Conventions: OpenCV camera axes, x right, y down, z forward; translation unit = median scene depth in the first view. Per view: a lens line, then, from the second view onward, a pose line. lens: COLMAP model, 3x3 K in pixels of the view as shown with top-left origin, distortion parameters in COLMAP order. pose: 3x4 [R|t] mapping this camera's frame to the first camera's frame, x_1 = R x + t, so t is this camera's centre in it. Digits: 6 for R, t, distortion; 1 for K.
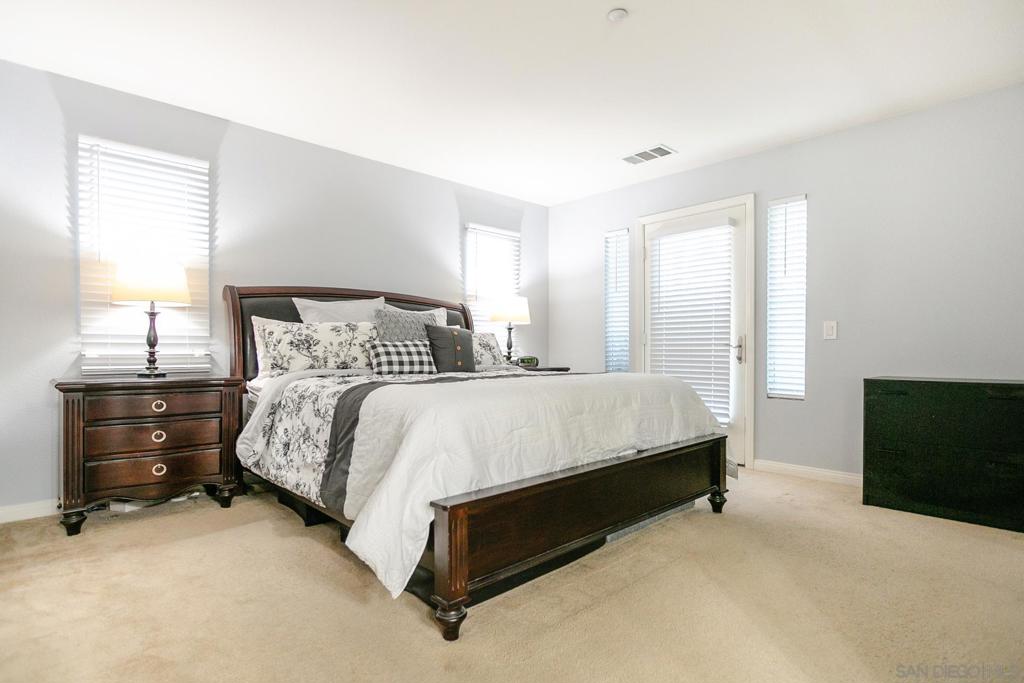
lens RADIAL K [[530.5, 0, 518.3], [0, 530.5, 347.6], [0, 0, 1]] dist [0.000609, -0.000315]
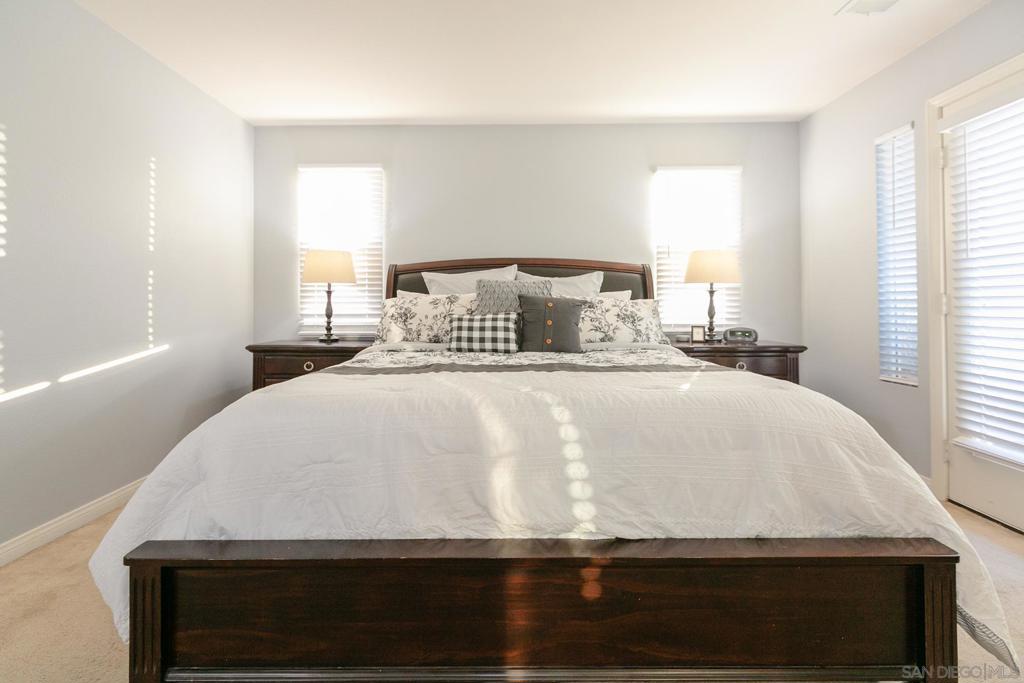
lens RADIAL K [[466.0, 0, 510.1], [0, 466.0, 299.6], [0, 0, 1]] dist [0.000561, 0.000256]
pose [[0.723821, -0.009690, -0.689920, 0.379018], [0.006043, 0.999952, -0.007705, -0.032458], [0.689961, 0.001408, 0.723845, 0.474344]]
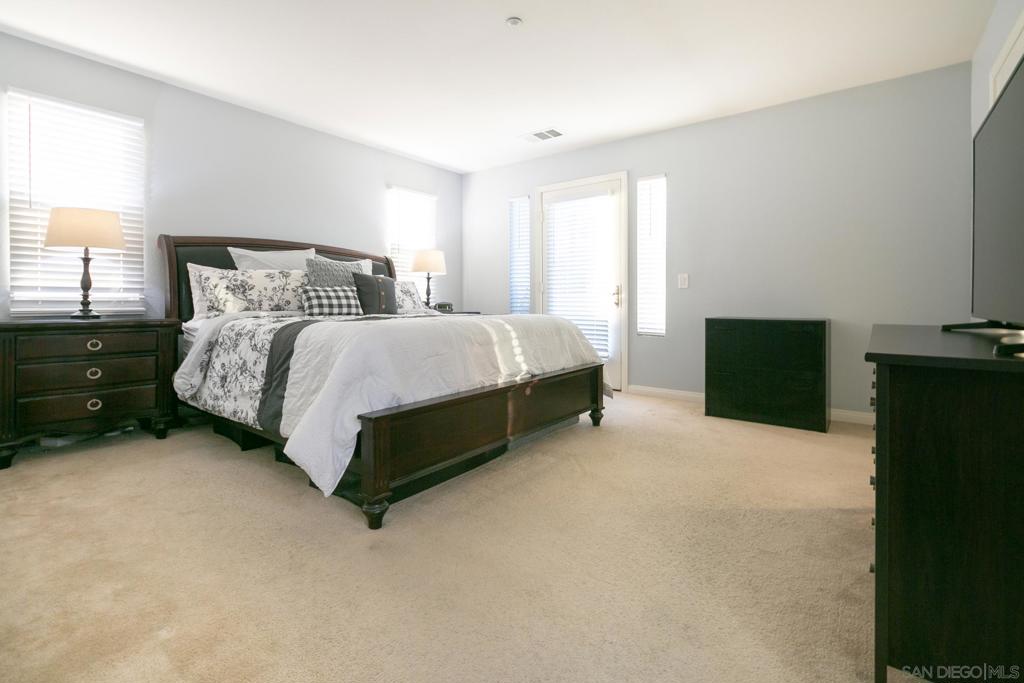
lens RADIAL K [[466.0, 0, 510.1], [0, 466.0, 299.6], [0, 0, 1]] dist [0.000561, 0.000256]
pose [[0.988209, 0.001729, 0.153104, 0.007382], [-0.002197, 0.999993, 0.002892, 0.012095], [-0.153098, -0.003194, 0.988206, -0.052598]]
